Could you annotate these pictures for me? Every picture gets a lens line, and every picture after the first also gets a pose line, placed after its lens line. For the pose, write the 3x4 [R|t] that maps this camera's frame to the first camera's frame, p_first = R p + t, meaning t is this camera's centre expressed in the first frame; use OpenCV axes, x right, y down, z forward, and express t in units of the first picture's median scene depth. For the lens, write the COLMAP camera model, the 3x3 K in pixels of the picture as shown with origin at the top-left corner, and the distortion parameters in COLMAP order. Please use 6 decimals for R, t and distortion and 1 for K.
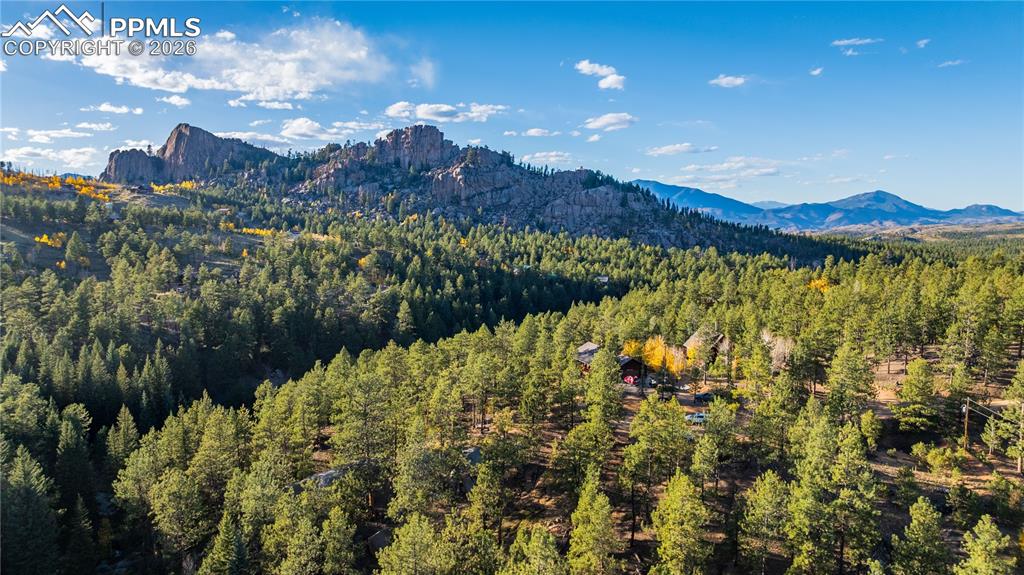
lens RADIAL K [[720.6, 0, 512.1], [0, 720.6, 288.0], [0, 0, 1]] dist [-0.029258, 0.023581]
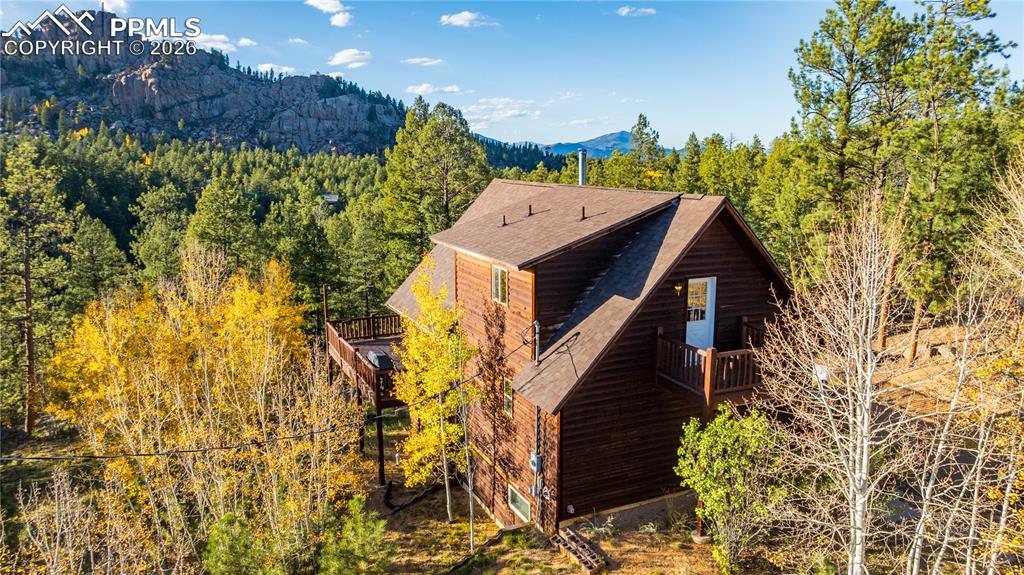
lens RADIAL K [[720.6, 0, 513.7], [0, 720.6, 288.9], [0, 0, 1]] dist [-0.029258, 0.023581]
pose [[0.948072, -0.064090, 0.311531, 0.037909], [0.038581, 0.995428, 0.087373, 0.011513], [-0.315706, -0.070817, 0.946211, 0.147565]]
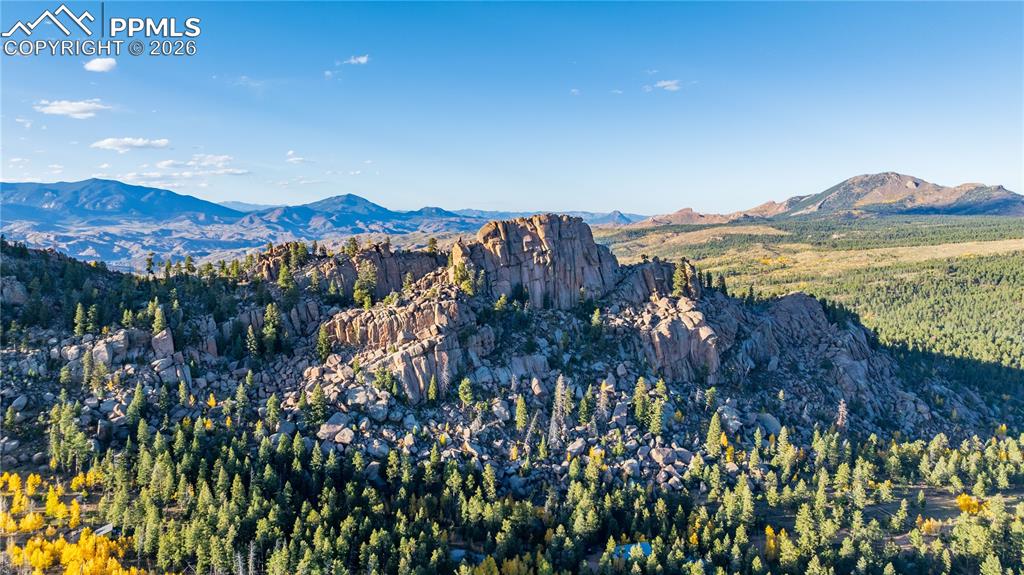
lens RADIAL K [[720.6, 0, 516.7], [0, 720.6, 289.3], [0, 0, 1]] dist [-0.029258, 0.023581]
pose [[0.750602, -0.074165, 0.656579, -0.477309], [0.072234, 0.996935, 0.030032, -0.196455], [-0.656794, 0.024885, 0.753659, 0.663061]]
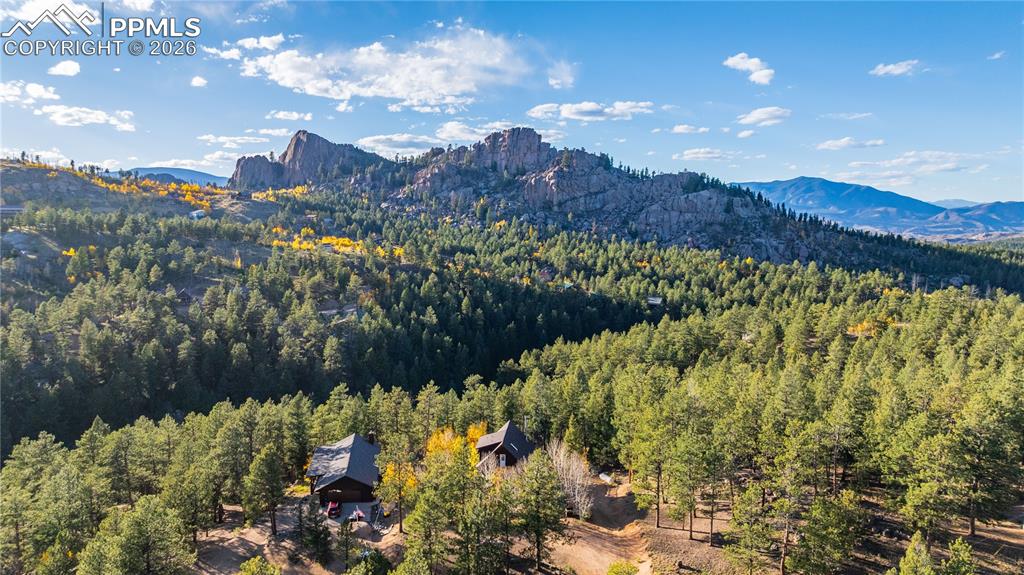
lens RADIAL K [[720.6, 0, 514.1], [0, 720.6, 284.9], [0, 0, 1]] dist [-0.029258, 0.023581]
pose [[0.978465, 0.021866, -0.205252, 0.072670], [-0.022288, 0.999752, 0.000254, -0.014759], [0.205206, 0.004326, 0.978709, 0.050373]]
